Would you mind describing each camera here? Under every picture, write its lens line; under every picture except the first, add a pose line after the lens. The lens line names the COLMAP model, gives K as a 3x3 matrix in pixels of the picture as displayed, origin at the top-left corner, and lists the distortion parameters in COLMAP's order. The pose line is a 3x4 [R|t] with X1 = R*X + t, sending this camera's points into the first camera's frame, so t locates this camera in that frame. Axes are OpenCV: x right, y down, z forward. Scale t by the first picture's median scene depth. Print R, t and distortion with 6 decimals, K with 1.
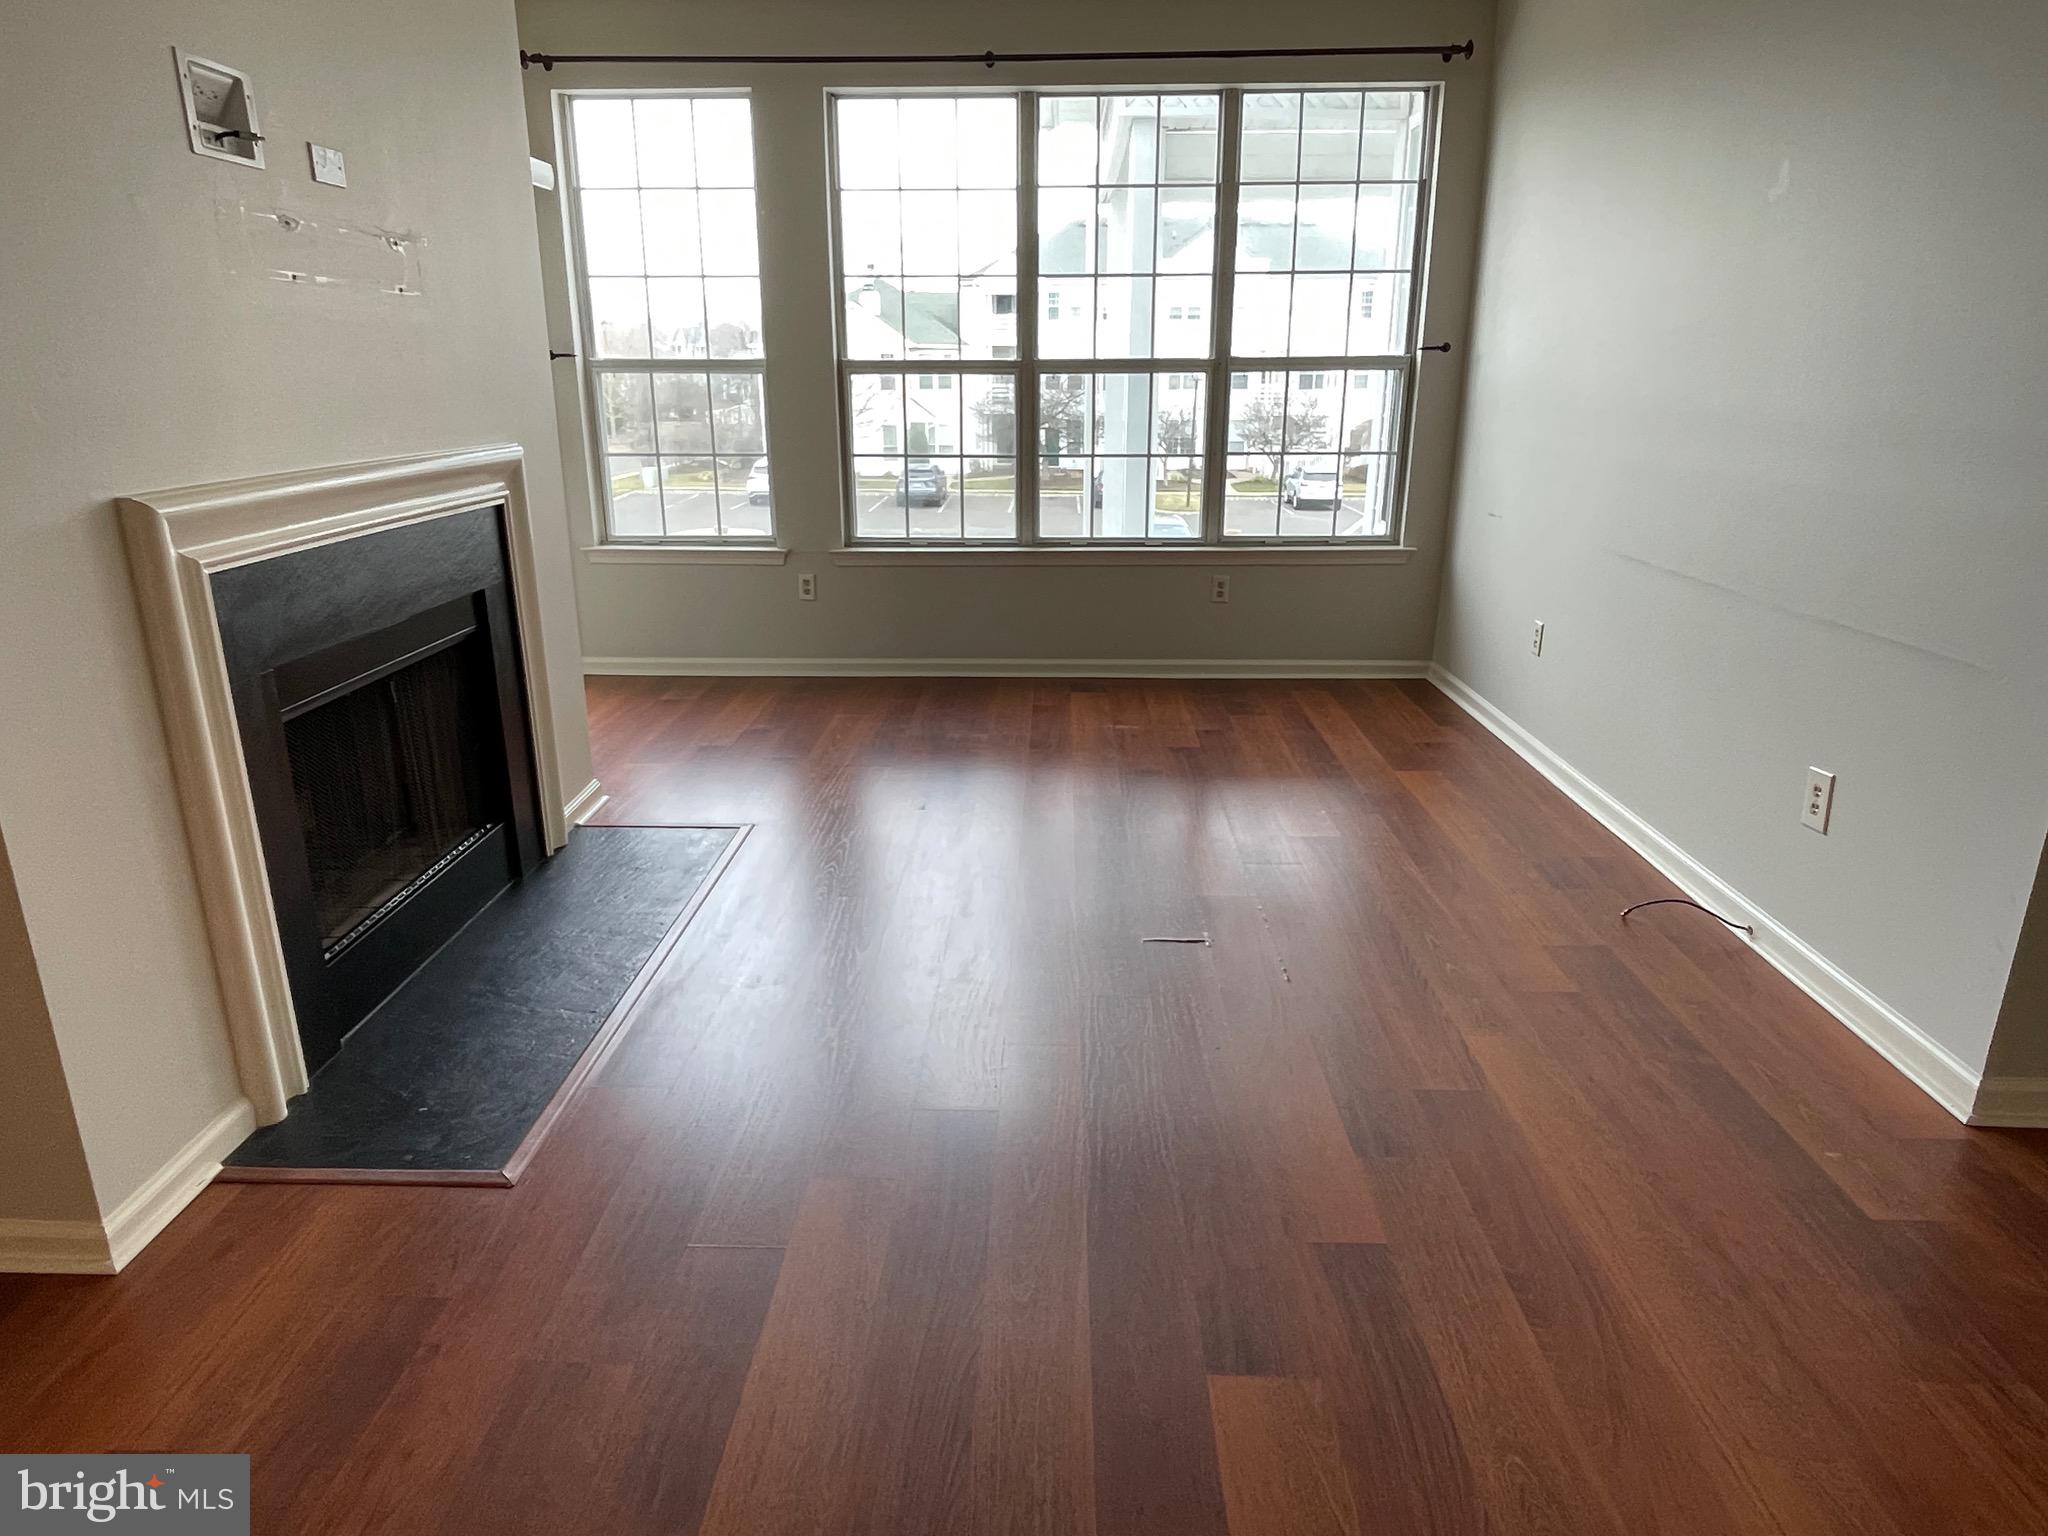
lens RADIAL K [[1263.8, 0, 1011.1], [0, 1263.8, 784.5], [0, 0, 1]] dist [-0.005030, 0.001285]
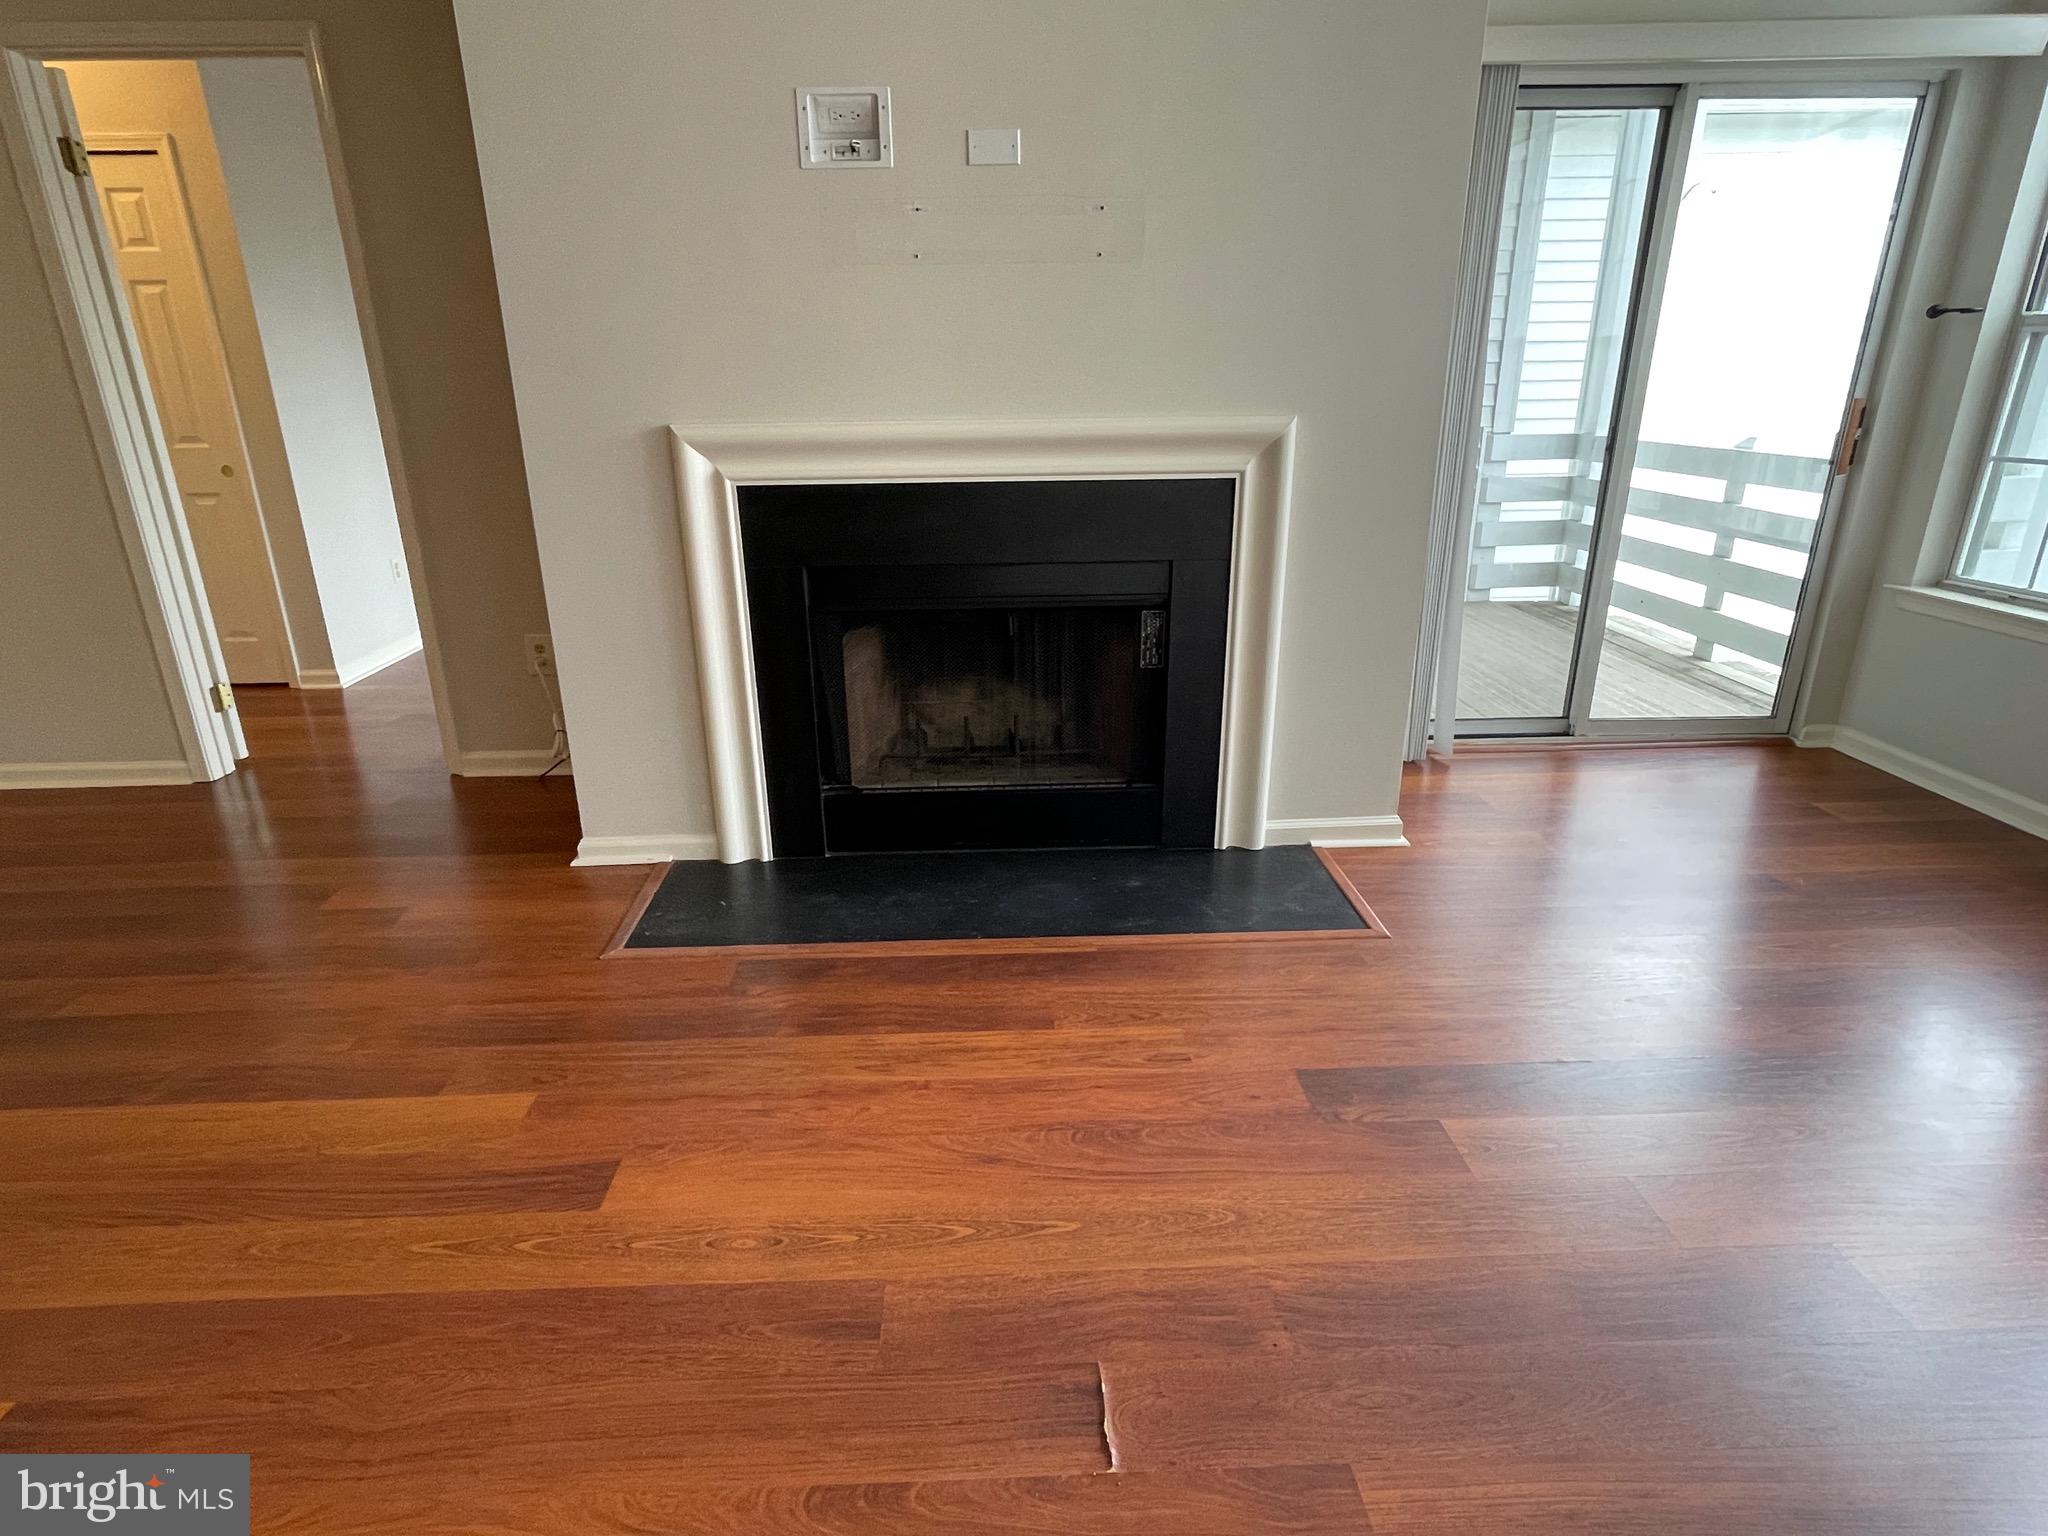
lens RADIAL K [[1089.1, 0, 1022.7], [0, 1089.1, 766.7], [0, 0, 1]] dist [-0.000739, 0.004418]
pose [[0.067528, 0.332268, -0.940765, 0.267167], [-0.299334, 0.906227, 0.298583, -0.140204], [0.951756, 0.261440, 0.160654, 0.489031]]
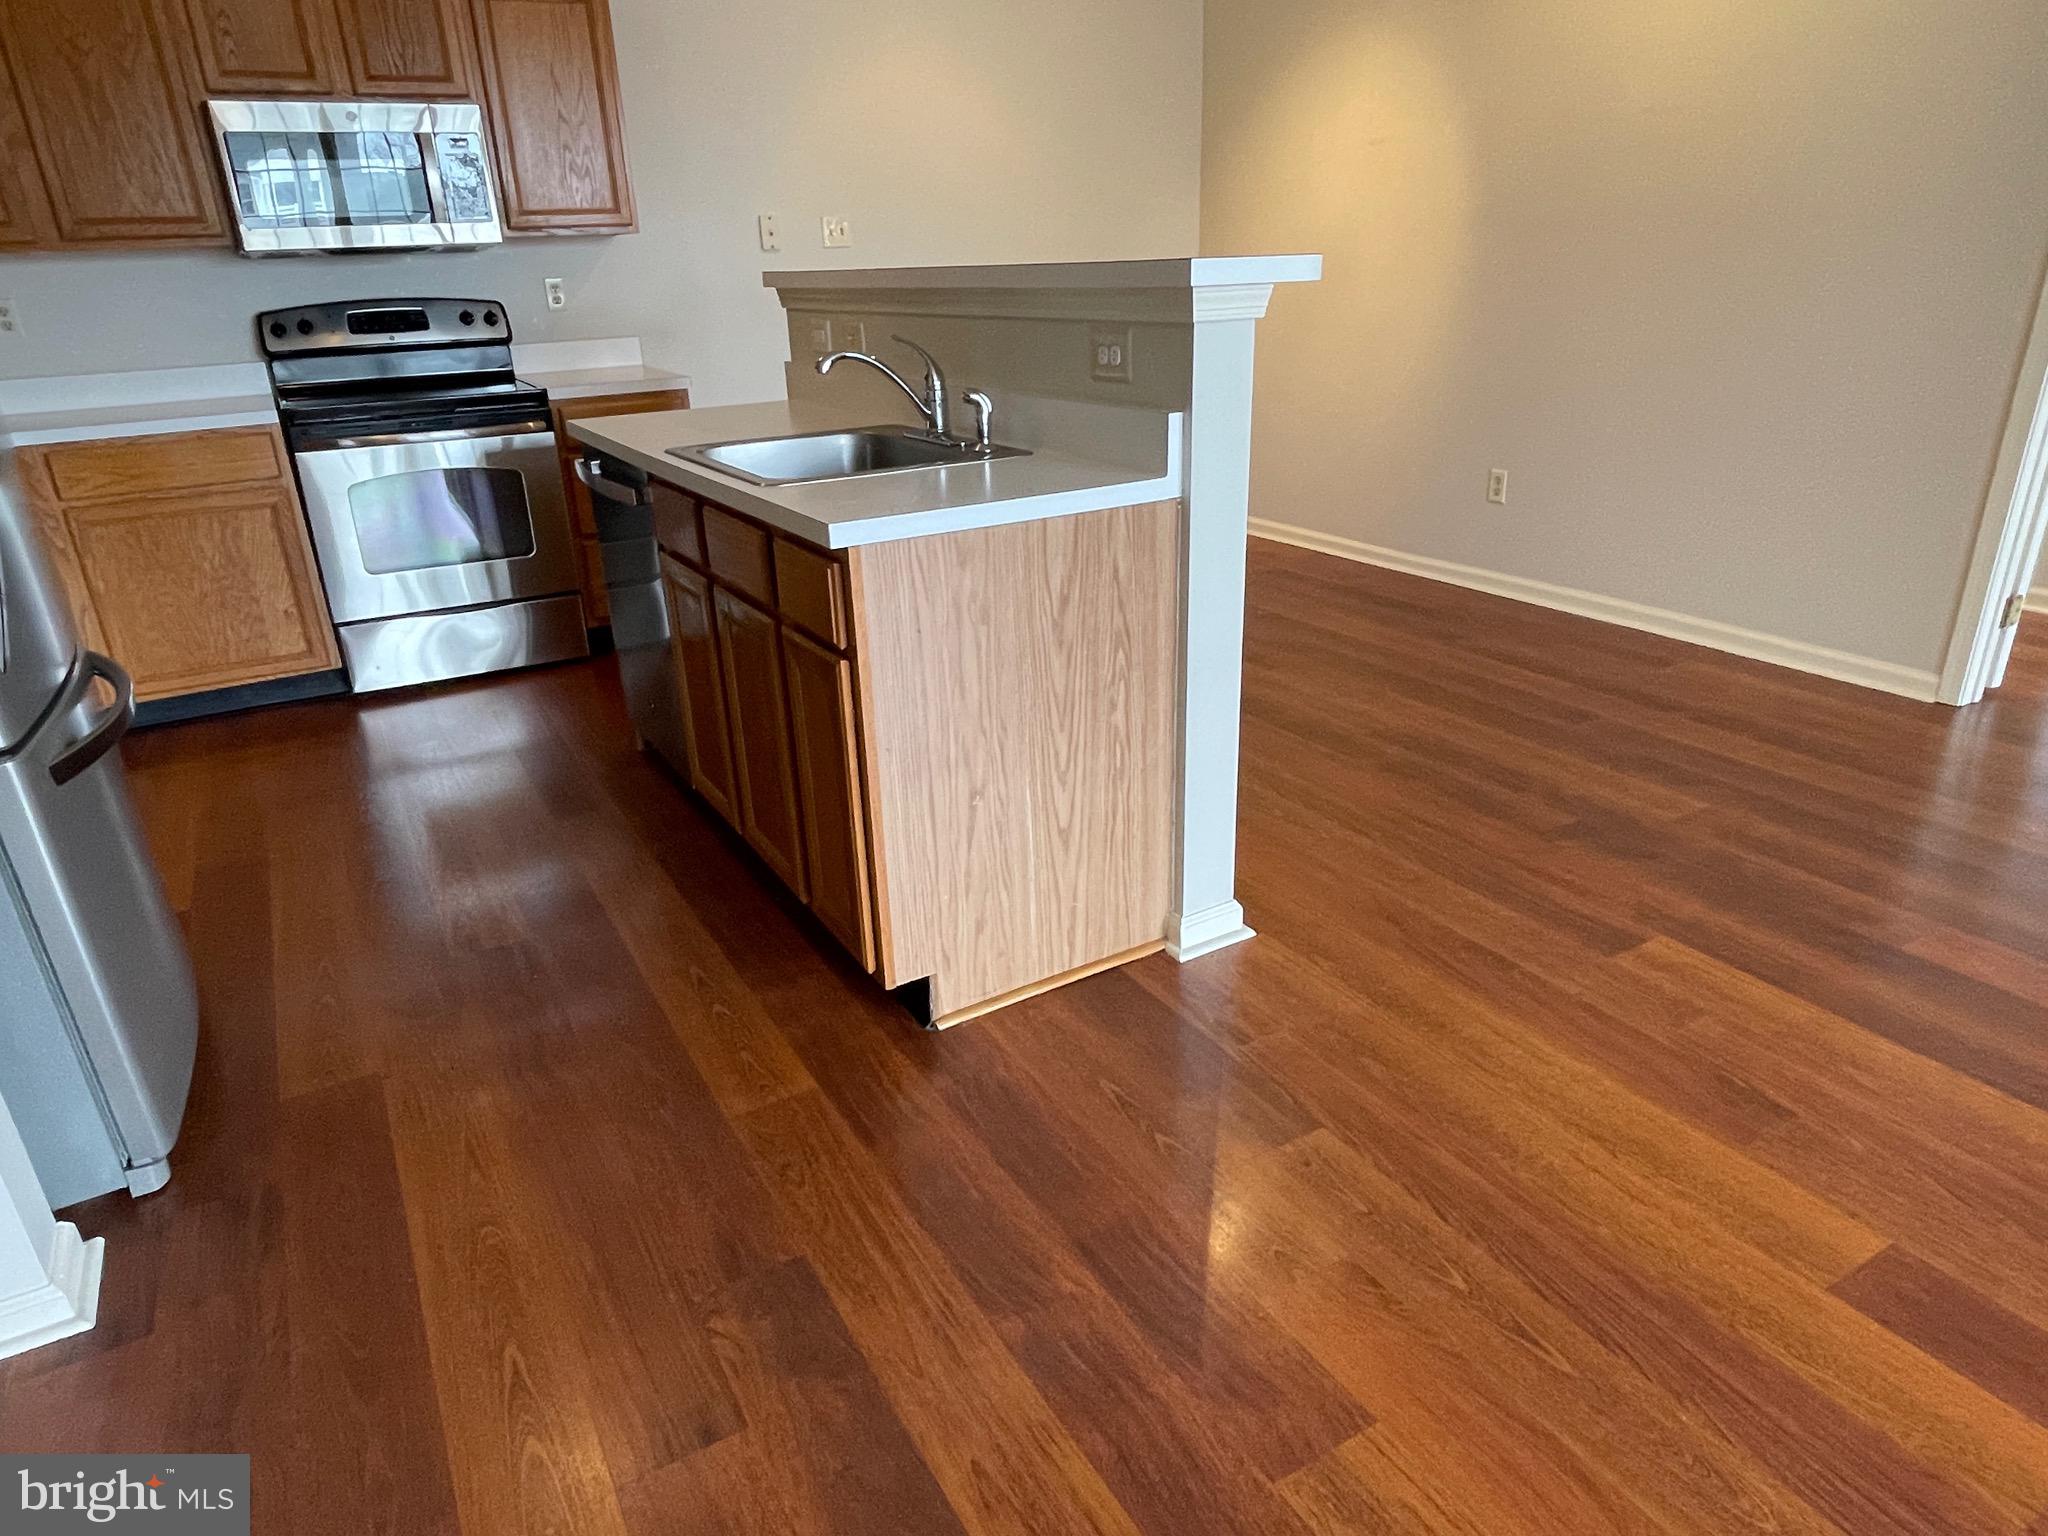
lens RADIAL K [[1263.8, 0, 998.6], [0, 1263.8, 778.2], [0, 0, 1]] dist [-0.005030, 0.001285]
pose [[-0.853705, 0.232732, -0.465858, 0.339767], [-0.123632, 0.778425, 0.615443, -0.091019], [0.505869, 0.583002, -0.635772, 0.303798]]
